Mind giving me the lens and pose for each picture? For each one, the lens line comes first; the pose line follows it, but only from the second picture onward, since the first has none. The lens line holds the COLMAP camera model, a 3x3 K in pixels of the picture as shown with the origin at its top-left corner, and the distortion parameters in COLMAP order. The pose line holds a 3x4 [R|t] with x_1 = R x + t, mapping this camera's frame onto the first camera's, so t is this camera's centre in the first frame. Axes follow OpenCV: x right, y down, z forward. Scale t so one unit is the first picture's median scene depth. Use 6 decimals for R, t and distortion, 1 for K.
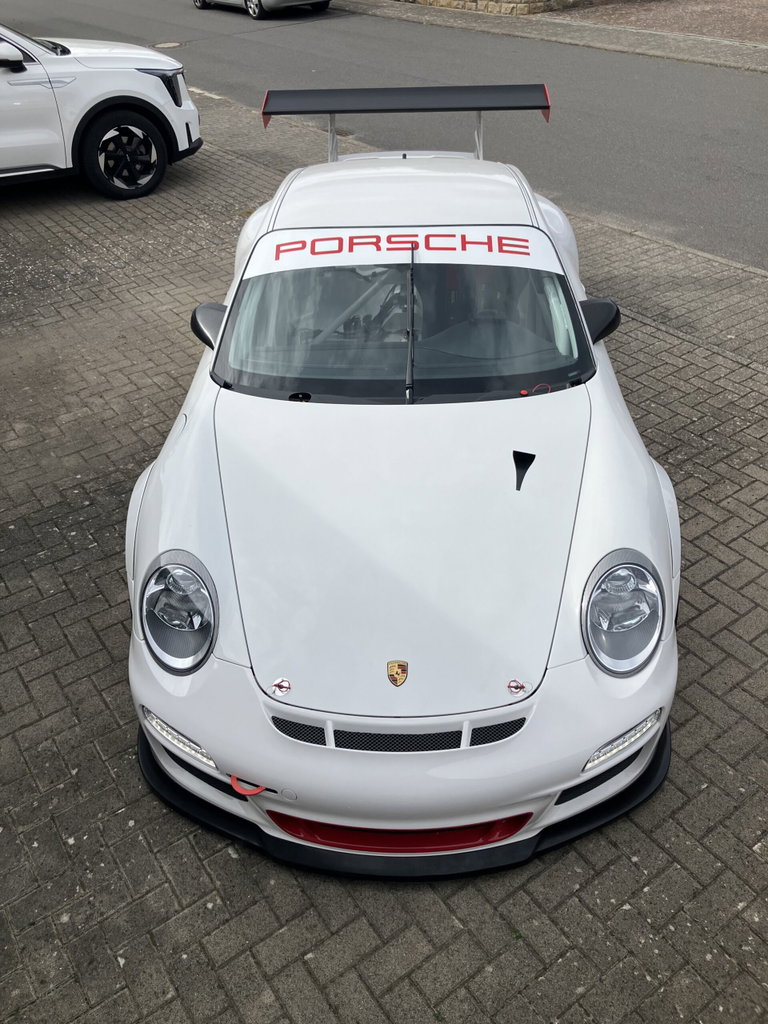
lens RADIAL K [[845.6, 0, 383.4], [0, 845.6, 510.7], [0, 0, 1]] dist [0.012434, -0.025742]
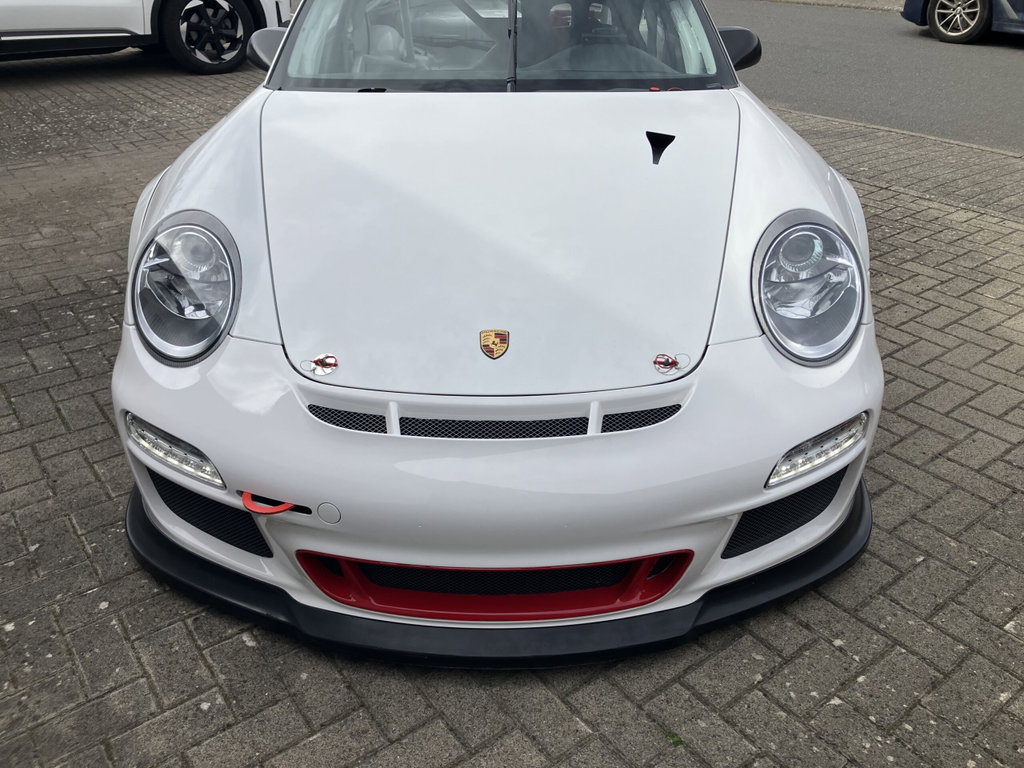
lens RADIAL K [[845.6, 0, 508.8], [0, 845.6, 383.6], [0, 0, 1]] dist [0.012434, -0.025742]
pose [[0.999386, 0.008871, 0.033906, 0.004882], [-0.004201, 0.990781, -0.135407, 0.298736], [-0.034795, 0.135182, 0.990210, 0.302354]]
